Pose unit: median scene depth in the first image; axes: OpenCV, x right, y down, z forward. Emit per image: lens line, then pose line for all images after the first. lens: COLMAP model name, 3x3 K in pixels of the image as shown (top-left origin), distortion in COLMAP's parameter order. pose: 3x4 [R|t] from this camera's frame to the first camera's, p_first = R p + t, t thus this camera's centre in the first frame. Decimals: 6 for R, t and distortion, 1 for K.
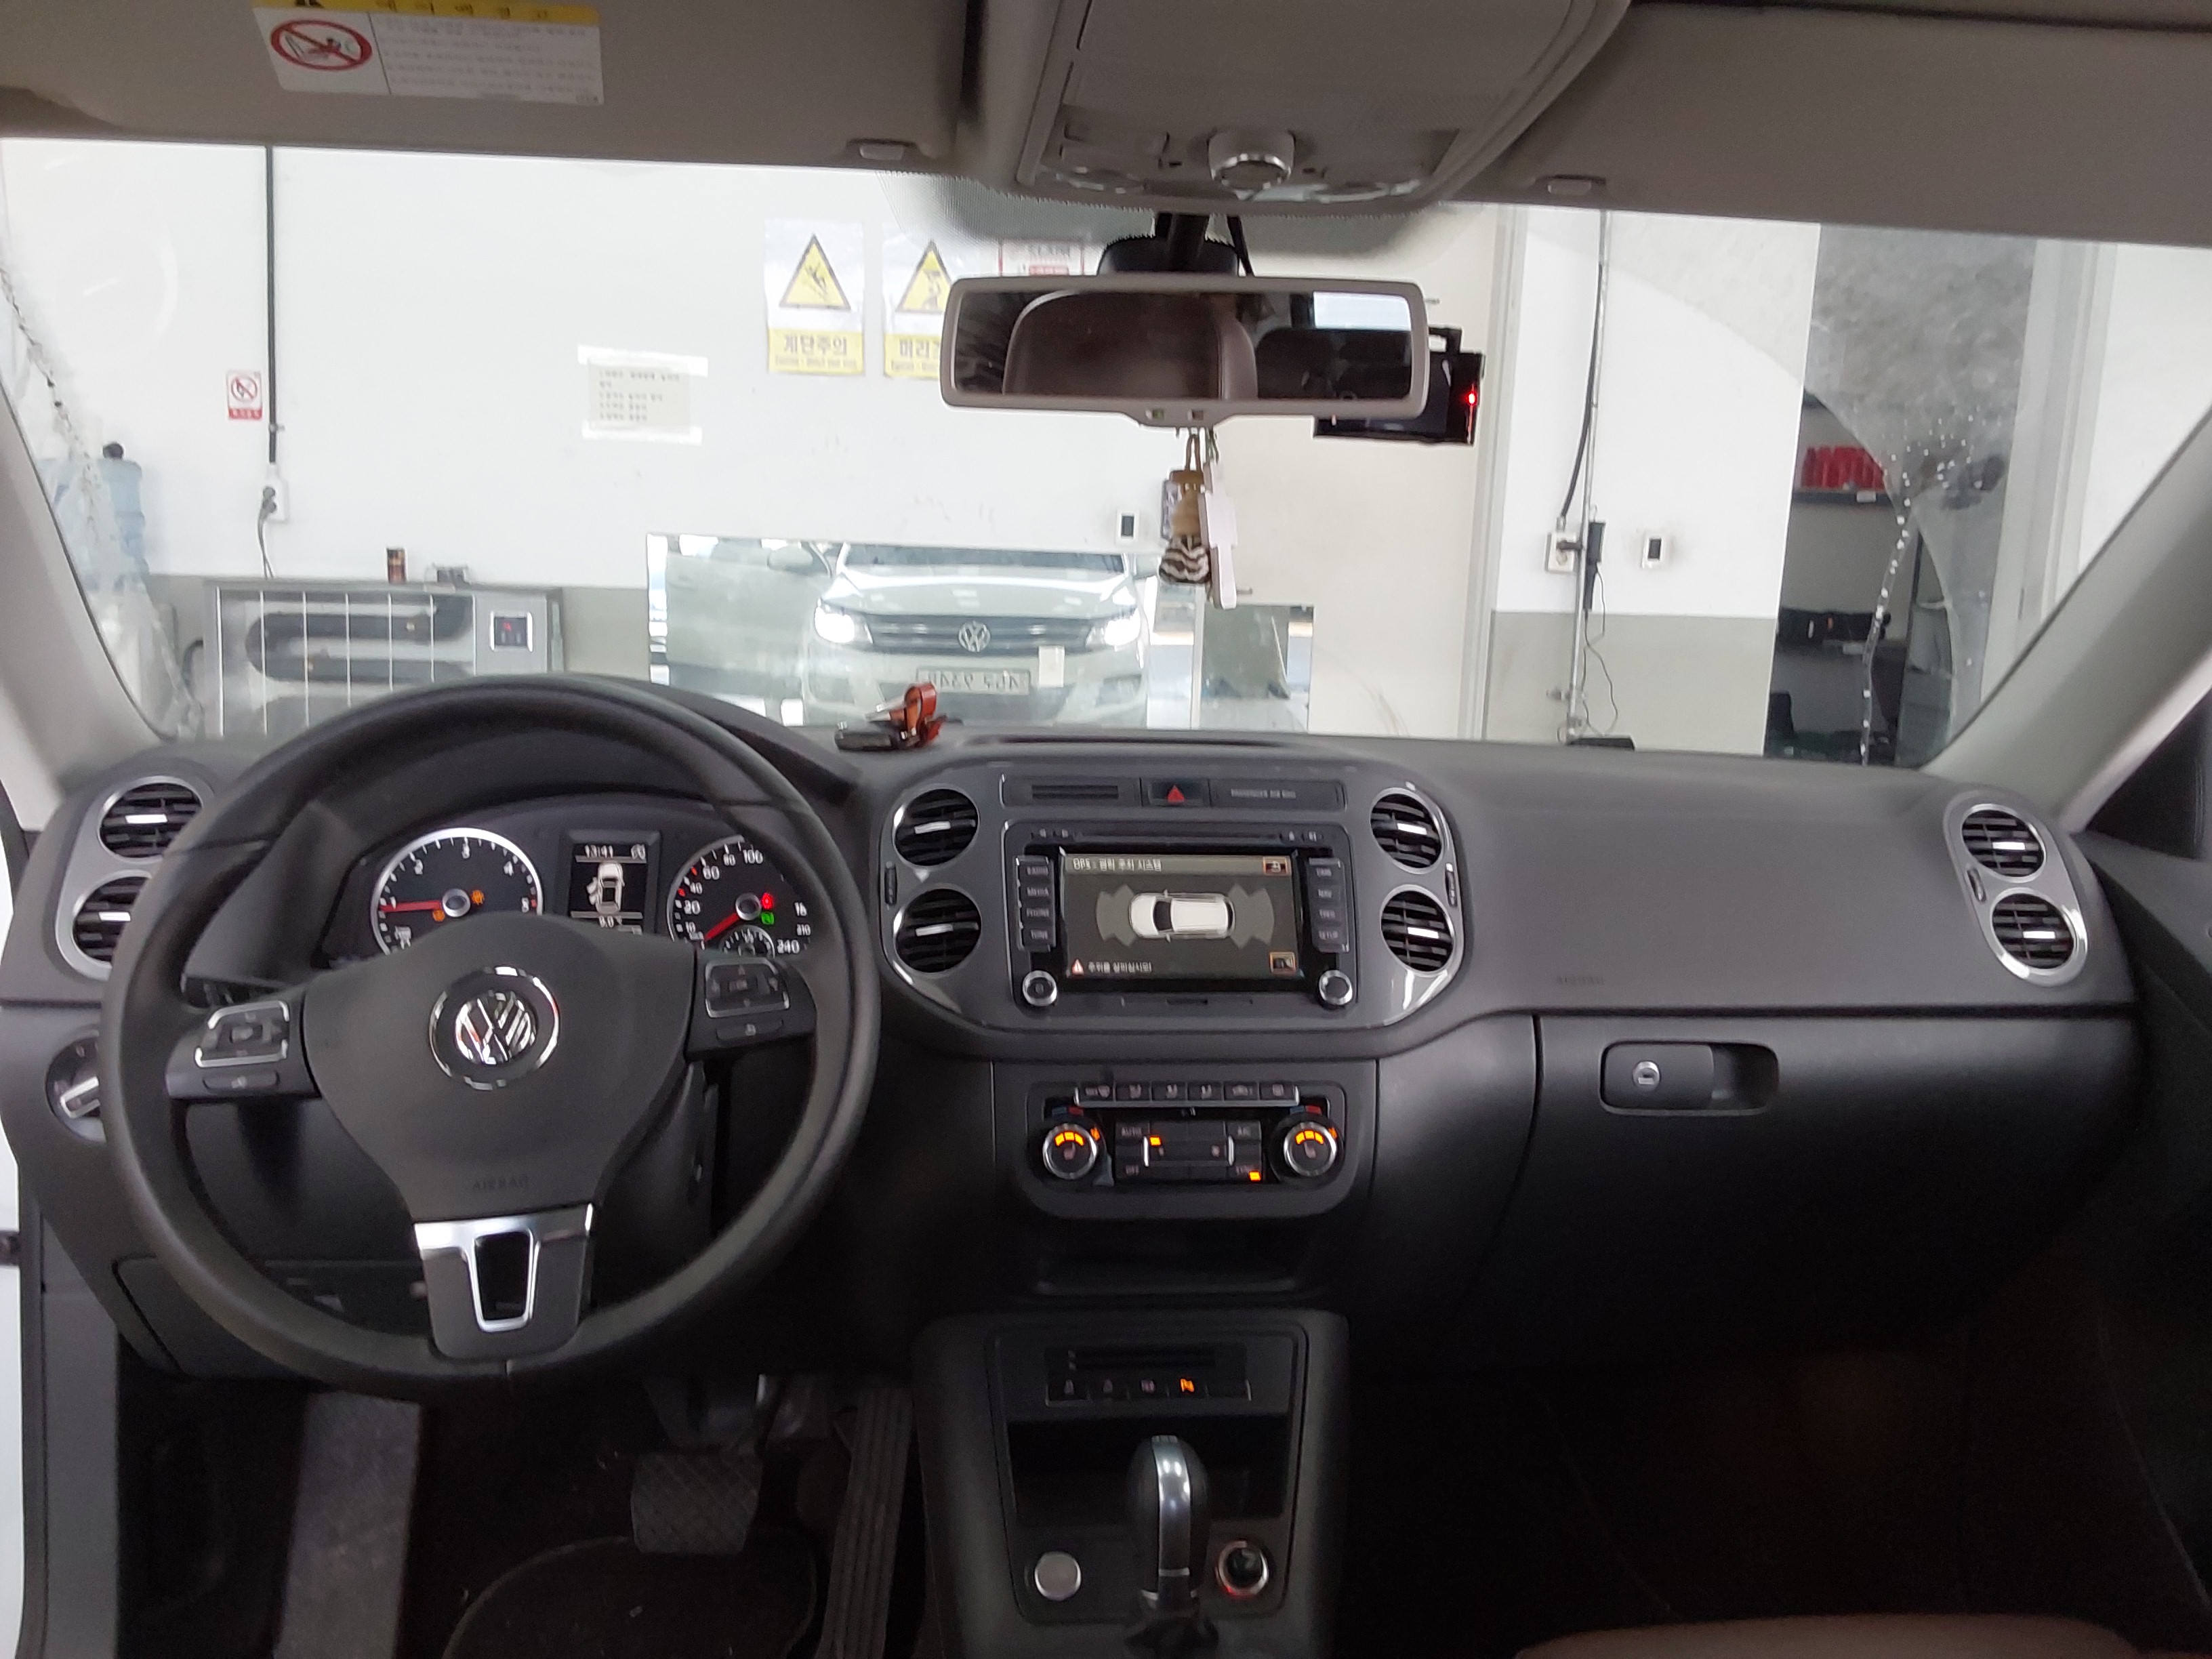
lens RADIAL K [[1921.1, 0, 1106.0], [0, 1921.1, 829.5], [0, 0, 1]] dist [0.151078, -0.006279]
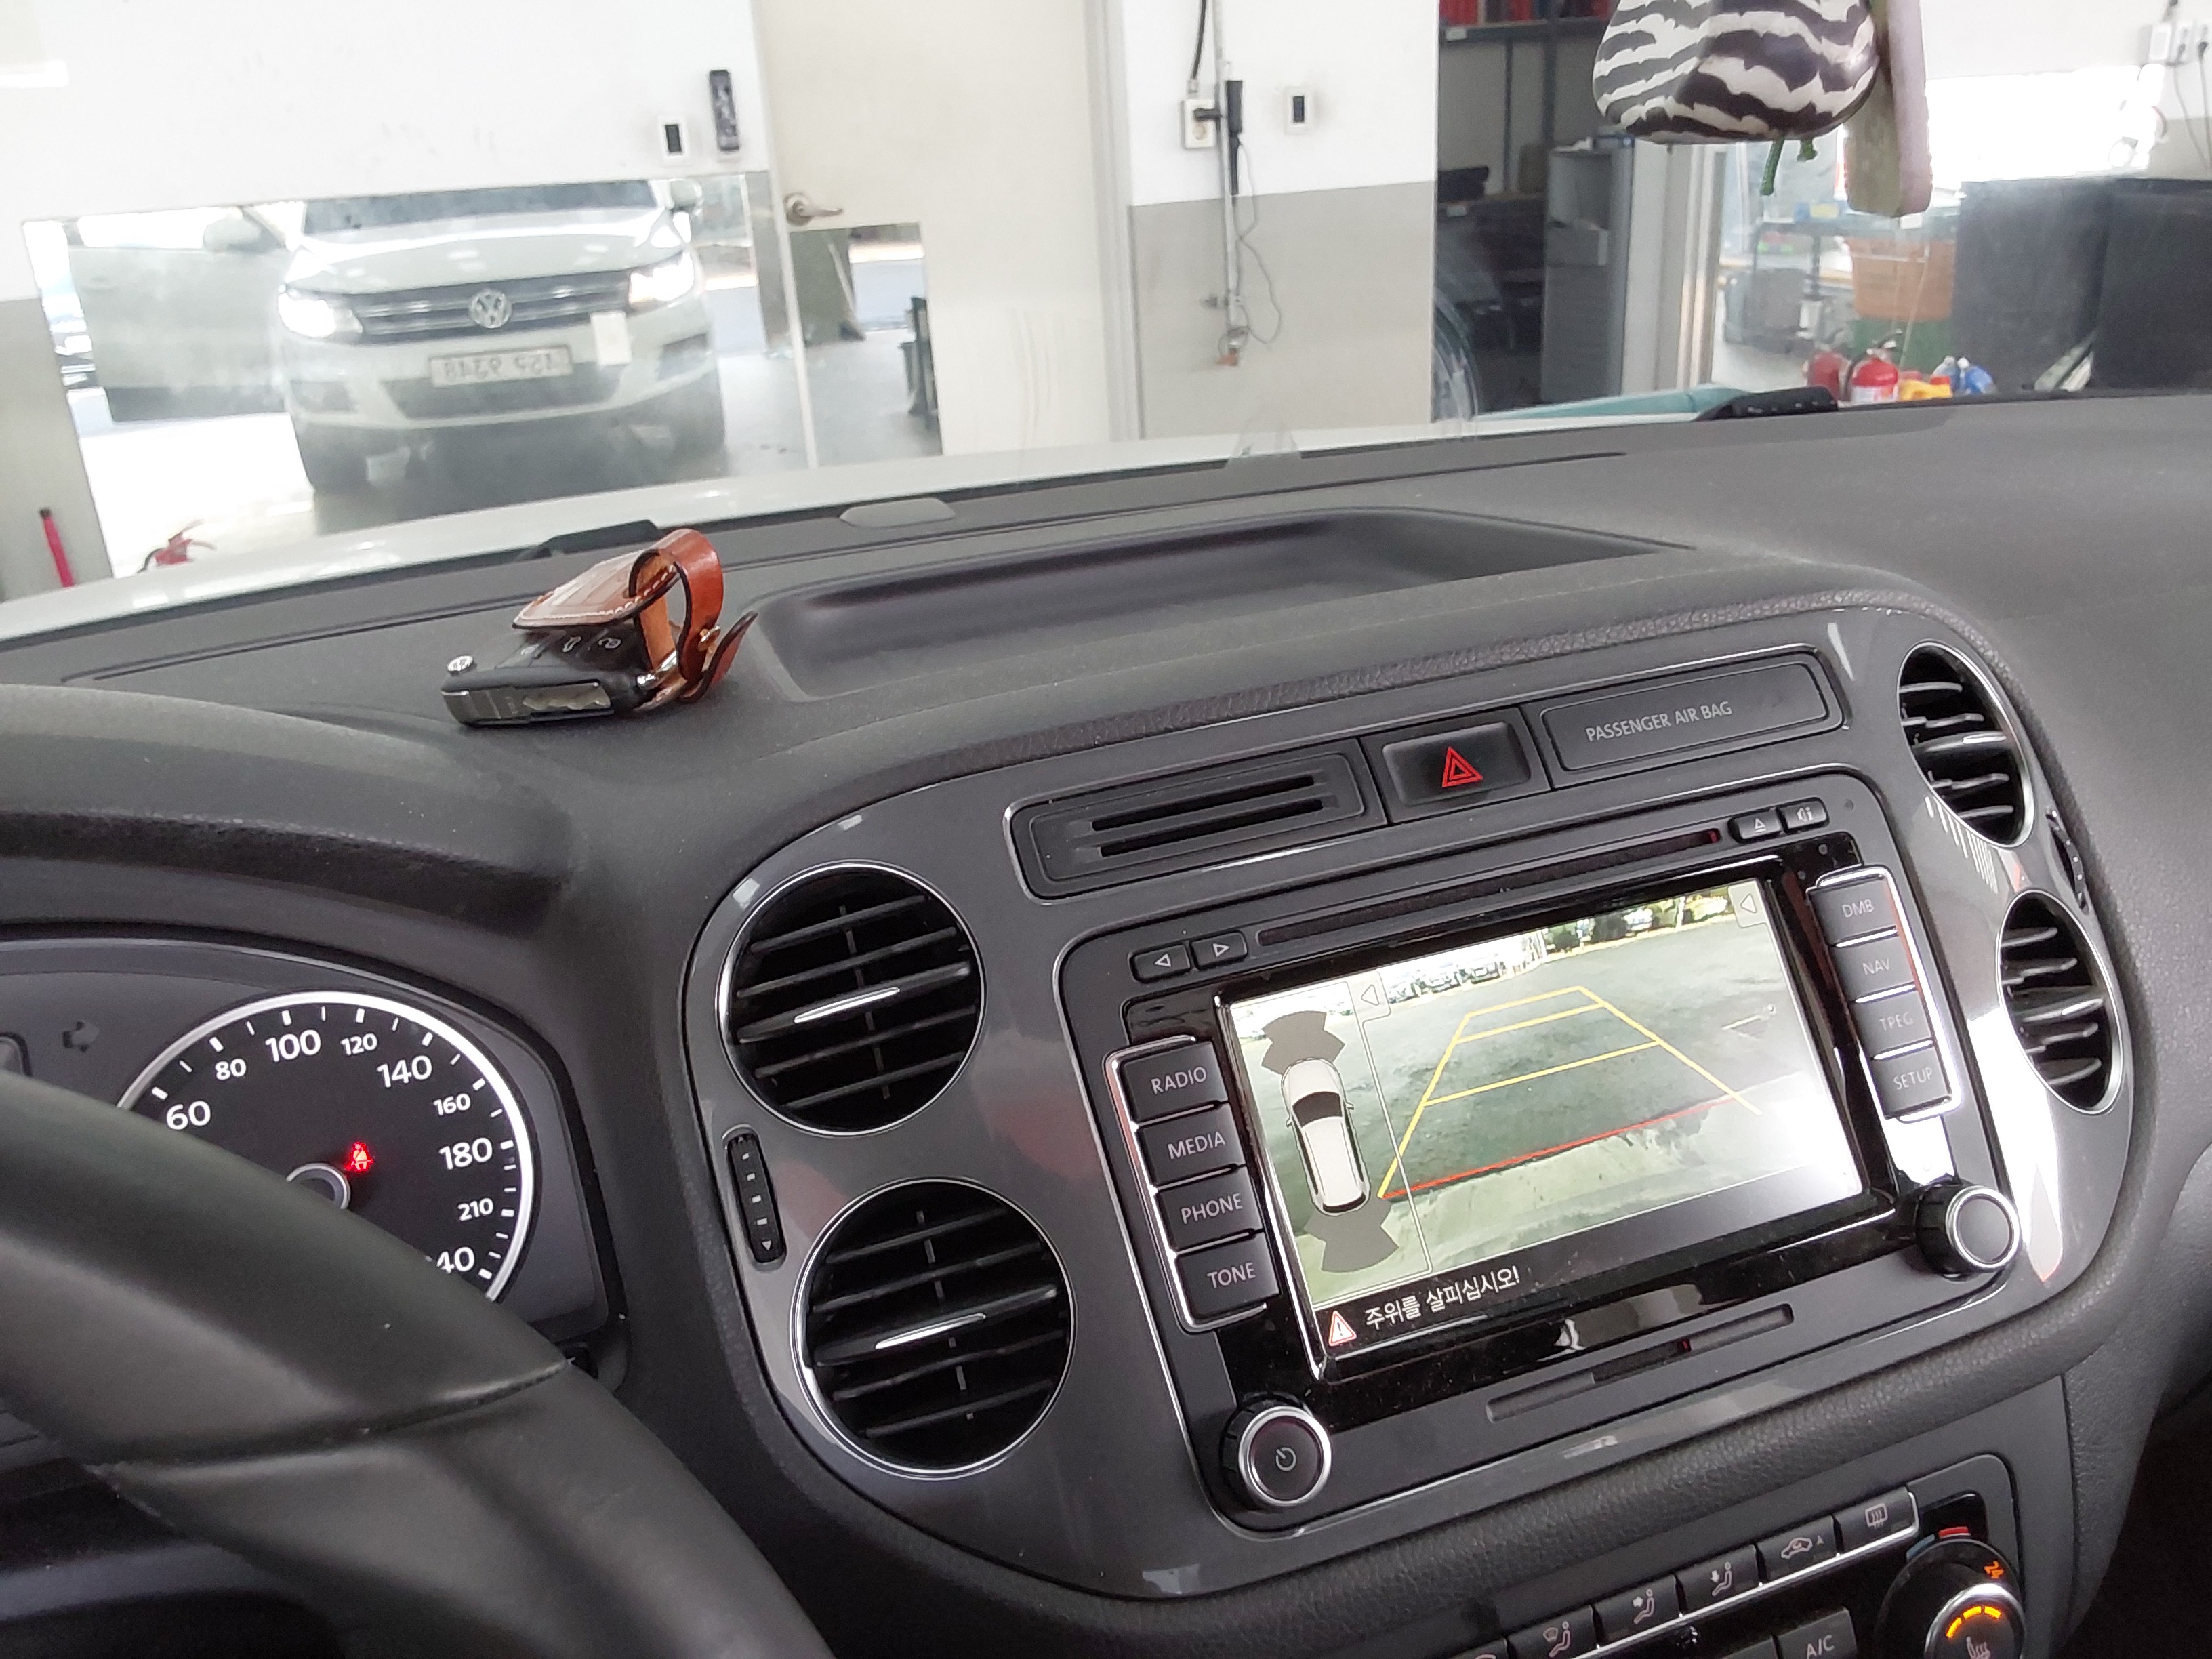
lens RADIAL K [[1810.9, 0, 1075.4], [0, 1810.9, 887.7], [0, 0, 1]] dist [0.079794, -0.053689]
pose [[0.964103, -0.185147, 0.190329, -0.028935], [0.136414, 0.960337, 0.243194, -0.024994], [-0.227807, -0.208501, 0.951121, 0.186716]]
